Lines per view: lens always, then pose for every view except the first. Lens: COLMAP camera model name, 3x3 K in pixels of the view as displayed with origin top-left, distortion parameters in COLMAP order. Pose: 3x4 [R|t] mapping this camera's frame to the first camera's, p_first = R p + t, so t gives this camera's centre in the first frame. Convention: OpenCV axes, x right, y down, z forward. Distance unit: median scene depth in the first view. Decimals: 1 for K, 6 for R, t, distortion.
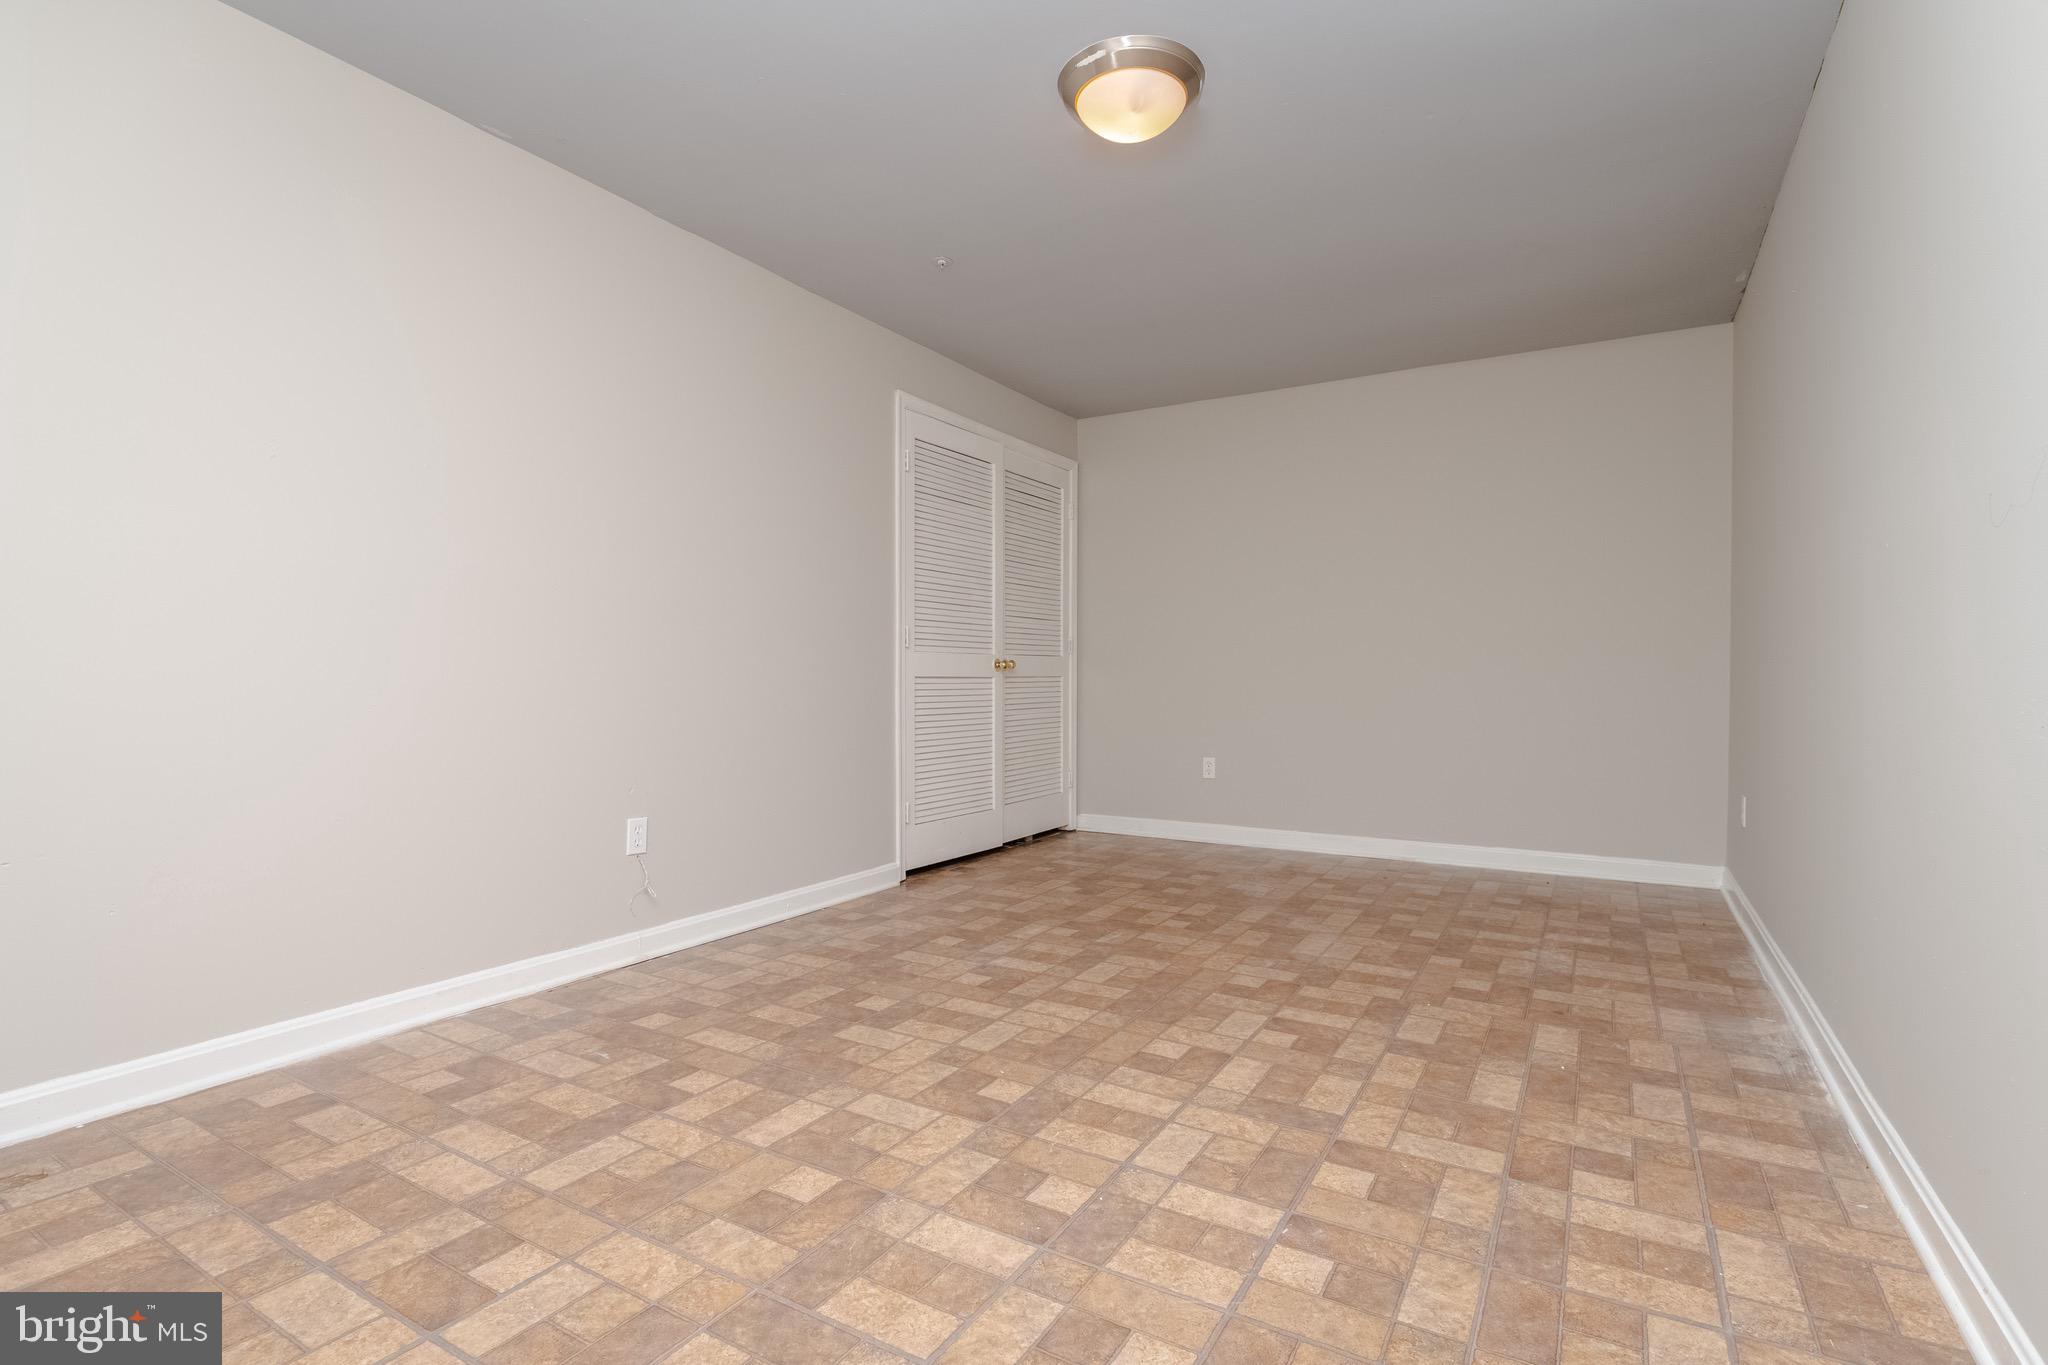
lens RADIAL K [[950.5, 0, 1039.3], [0, 950.5, 668.3], [0, 0, 1]] dist [-0.008550, -0.002175]
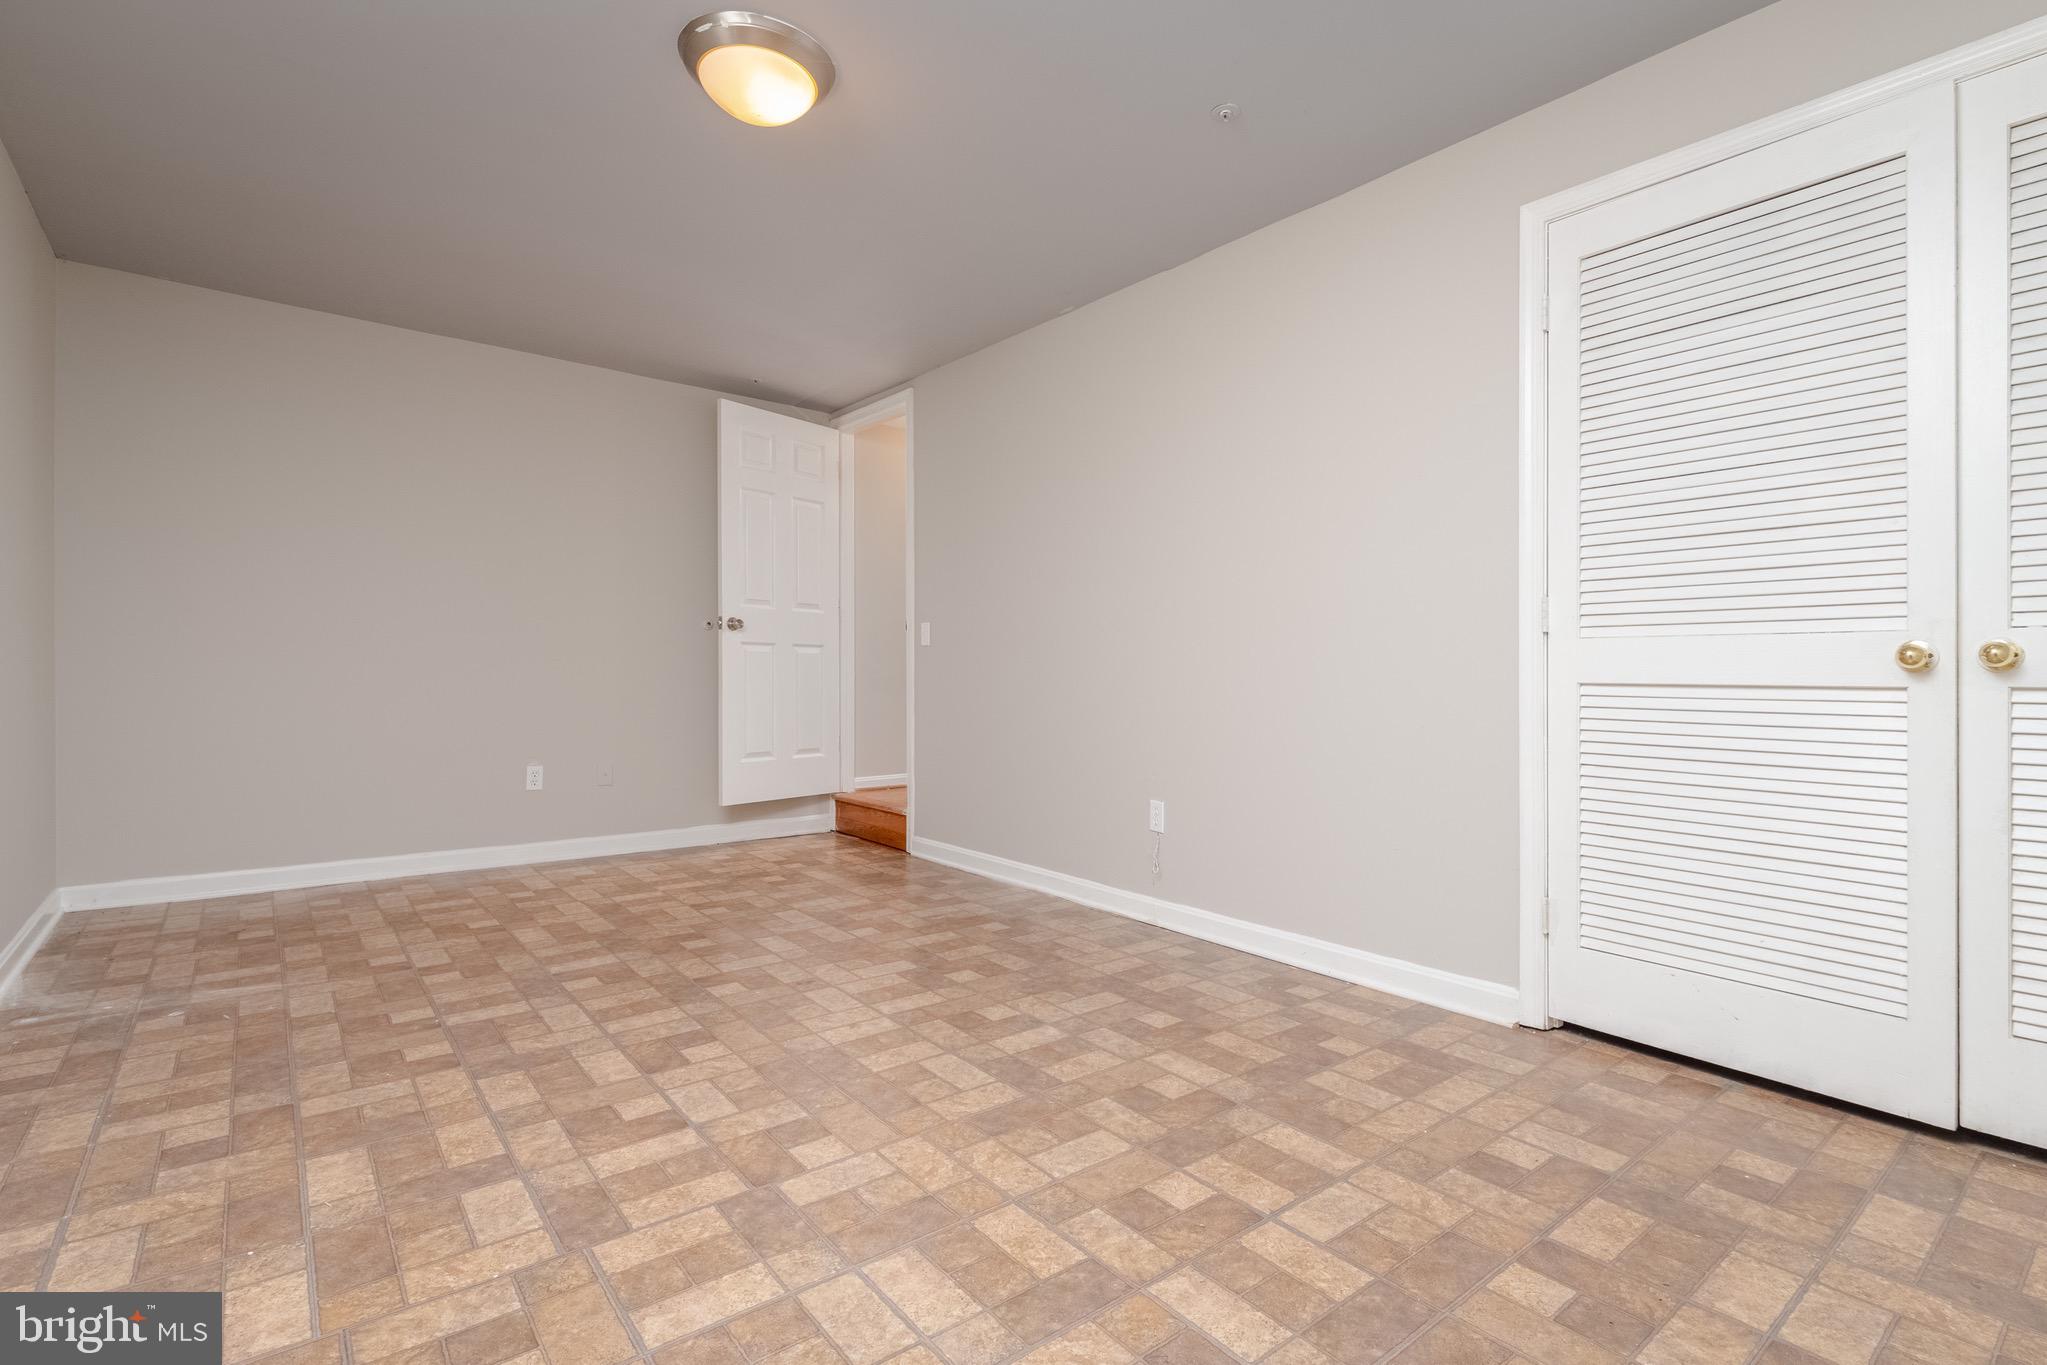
lens RADIAL K [[950.0, 0, 1033.7], [0, 950.0, 687.5], [0, 0, 1]] dist [-0.008550, -0.002175]
pose [[-0.338483, 0.005464, -0.940957, 0.884880], [-0.007674, 0.999934, 0.008567, 0.016510], [0.940941, 0.010121, -0.338419, 1.559488]]
